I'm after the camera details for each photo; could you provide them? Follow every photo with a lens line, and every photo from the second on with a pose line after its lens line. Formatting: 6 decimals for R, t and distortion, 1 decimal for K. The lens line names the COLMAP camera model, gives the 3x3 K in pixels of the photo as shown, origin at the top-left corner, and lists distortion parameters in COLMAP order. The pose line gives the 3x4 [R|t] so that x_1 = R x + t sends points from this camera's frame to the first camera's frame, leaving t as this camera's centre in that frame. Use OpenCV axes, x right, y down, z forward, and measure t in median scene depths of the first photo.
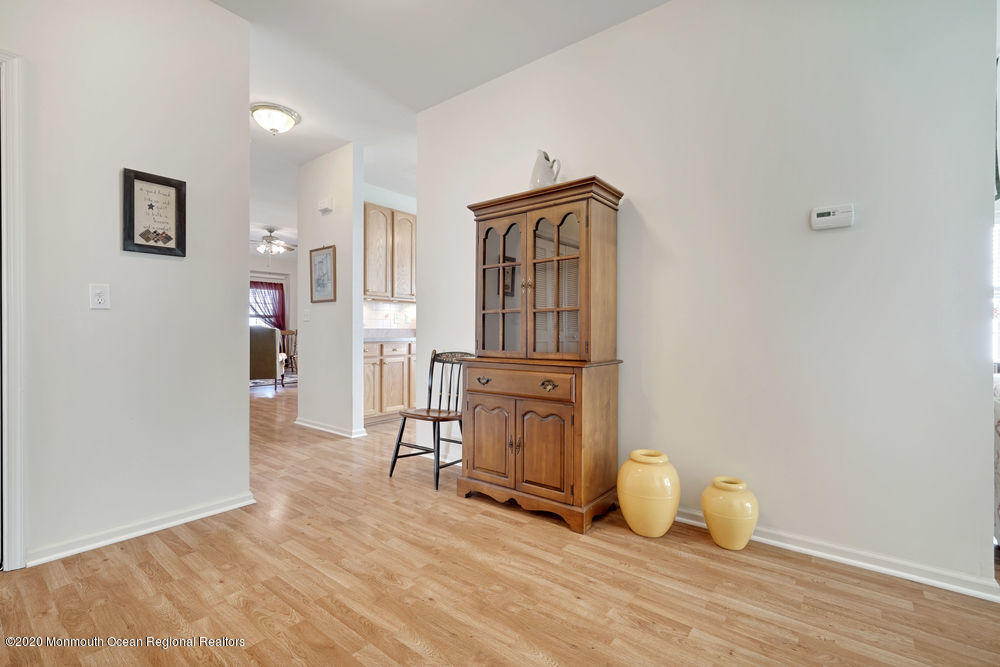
lens RADIAL K [[450.4, 0, 510.6], [0, 450.4, 332.1], [0, 0, 1]] dist [-0.003887, 0.001645]
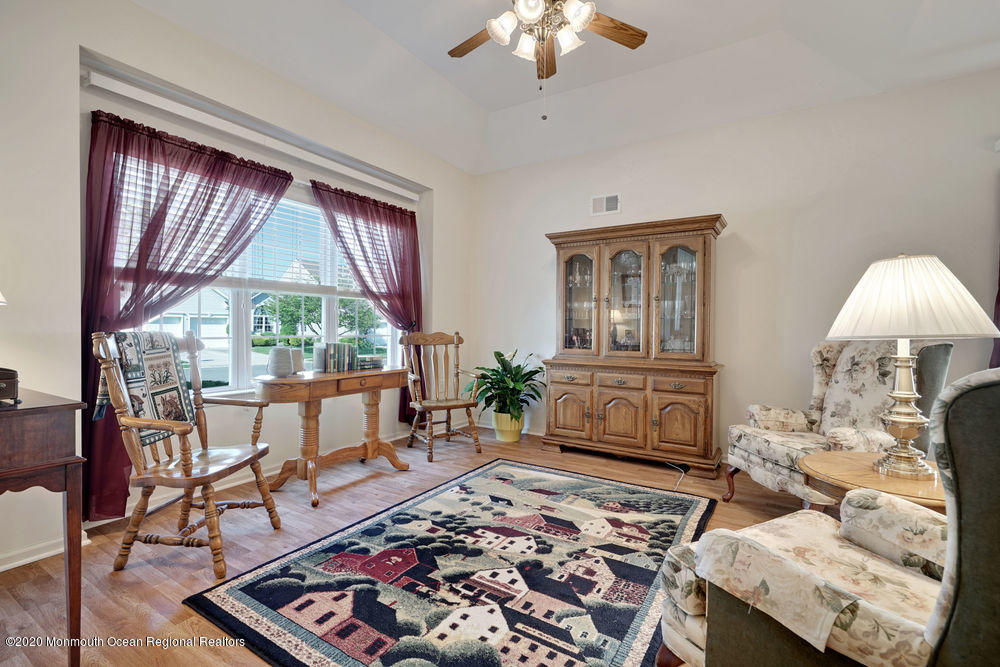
lens RADIAL K [[450.4, 0, 501.5], [0, 450.4, 338.3], [0, 0, 1]] dist [-0.003887, 0.001645]
pose [[0.994463, 0.004125, 0.105003, -0.480298], [-0.007131, 0.999575, 0.028272, -0.011054], [-0.104841, -0.028864, 0.994070, 0.617733]]
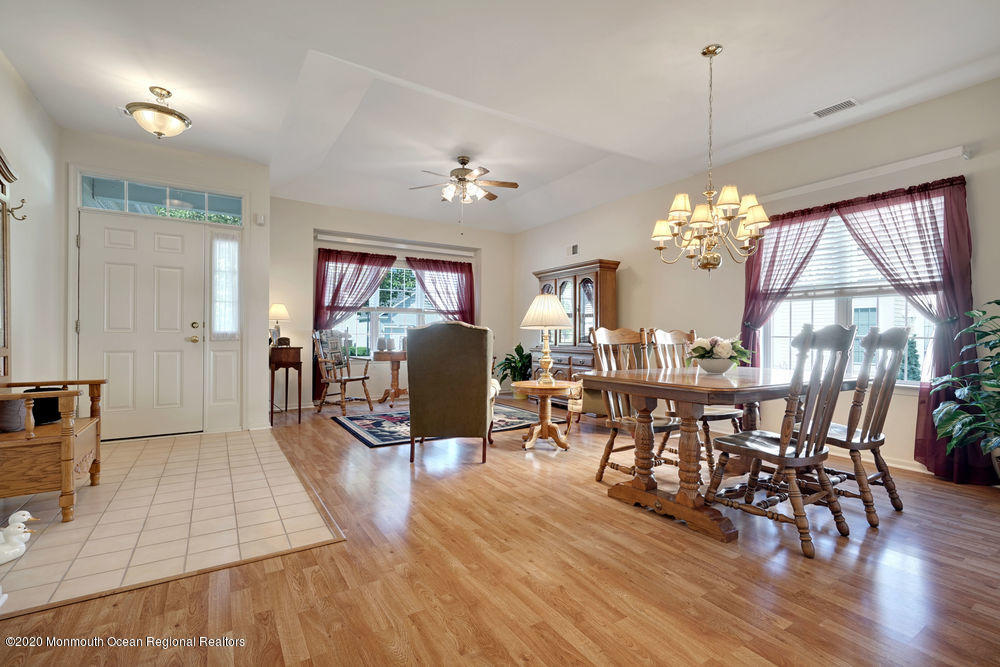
lens RADIAL K [[450.4, 0, 496.1], [0, 450.4, 333.6], [0, 0, 1]] dist [-0.003887, 0.001645]
pose [[0.941197, 0.000876, -0.337857, -0.253061], [-0.002621, 0.999985, -0.004708, -0.000670], [0.337848, 0.005316, 0.941186, 0.399014]]
